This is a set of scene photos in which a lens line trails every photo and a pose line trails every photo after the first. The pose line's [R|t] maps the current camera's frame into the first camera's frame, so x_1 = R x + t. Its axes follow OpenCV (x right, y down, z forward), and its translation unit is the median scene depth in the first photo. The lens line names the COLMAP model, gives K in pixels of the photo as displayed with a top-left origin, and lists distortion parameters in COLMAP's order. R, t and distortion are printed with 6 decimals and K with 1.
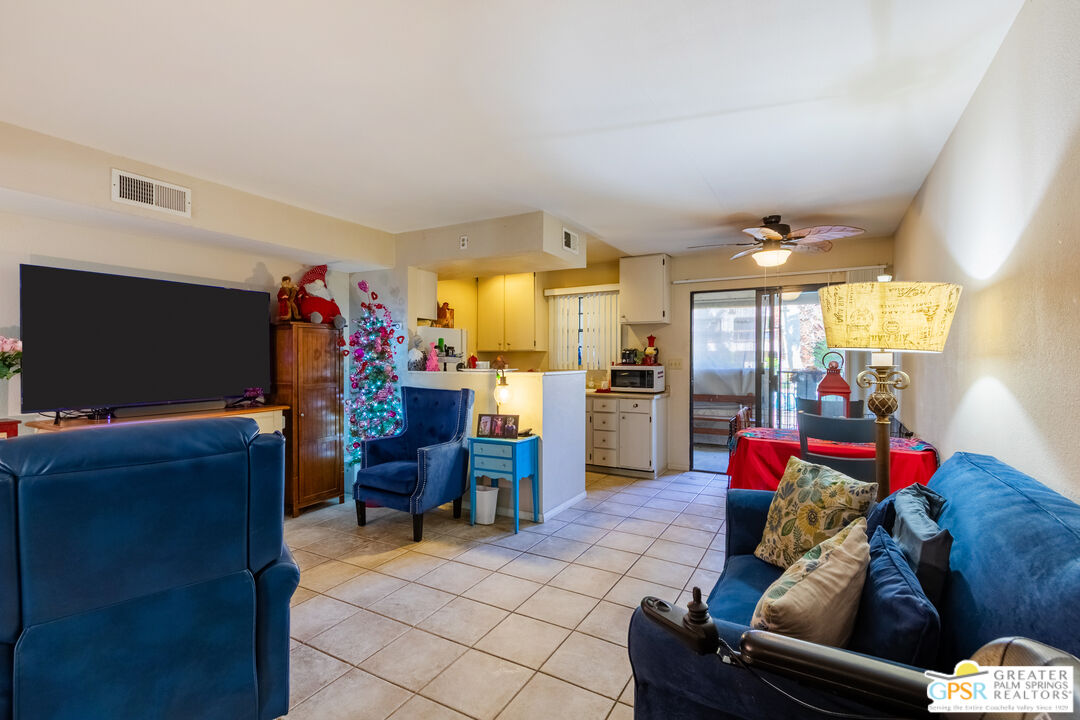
lens RADIAL K [[503.2, 0, 540.0], [0, 503.2, 360.0], [0, 0, 1]] dist [0.001524, -0.000091]
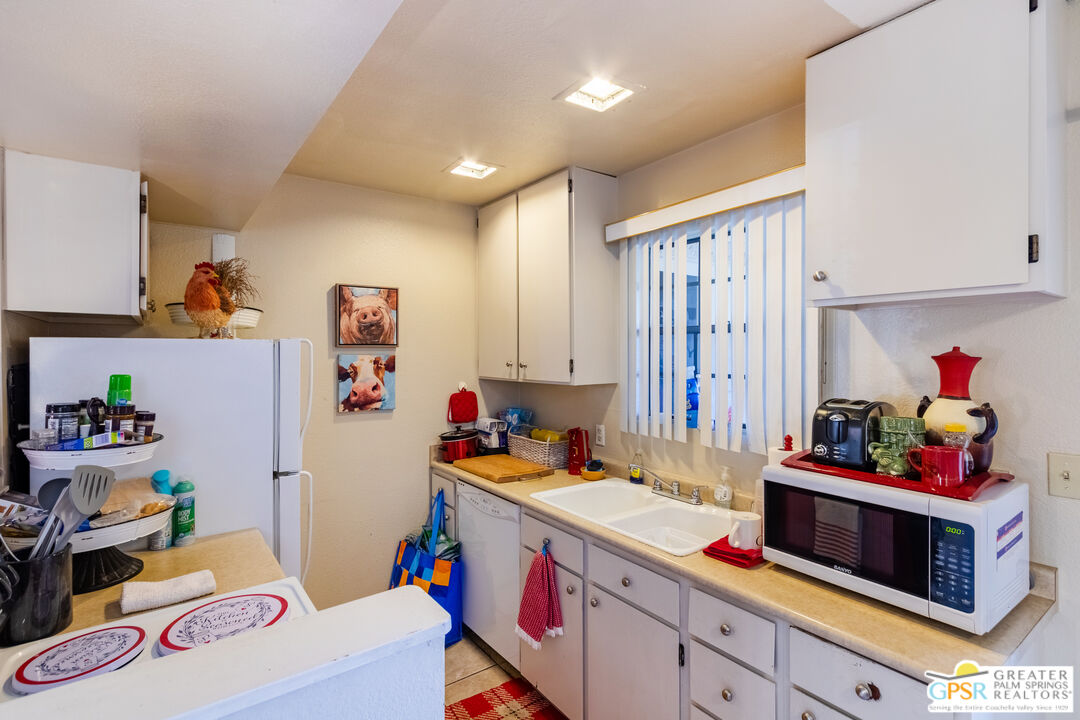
lens RADIAL K [[518.2, 0, 540.0], [0, 518.2, 360.0], [0, 0, 1]] dist [0.001908, 0.000306]
pose [[0.912949, 0.002335, -0.408066, 0.142866], [0.003561, 0.999900, 0.013688, -0.047749], [0.408058, -0.013950, 0.912850, 0.698245]]
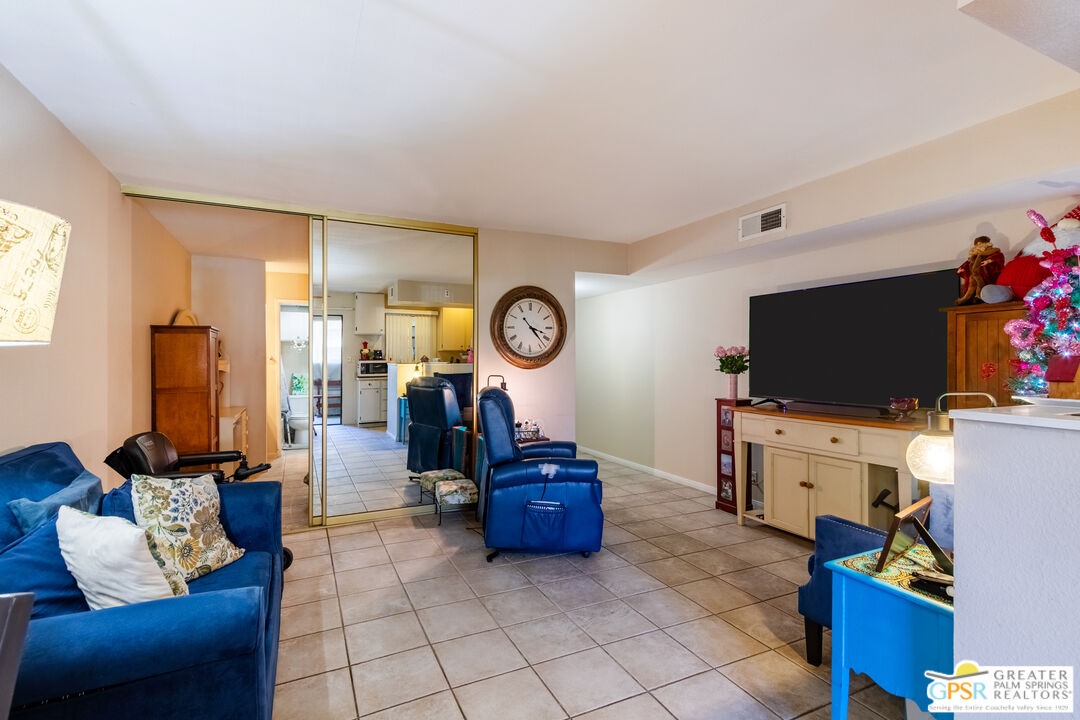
lens RADIAL K [[503.2, 0, 540.0], [0, 503.2, 360.0], [0, 0, 1]] dist [0.001524, -0.000091]
pose [[-0.581015, 0.004231, -0.813882, 0.654039], [-0.002357, 0.999974, 0.006881, -0.015338], [0.813889, 0.005916, -0.580990, 1.591257]]
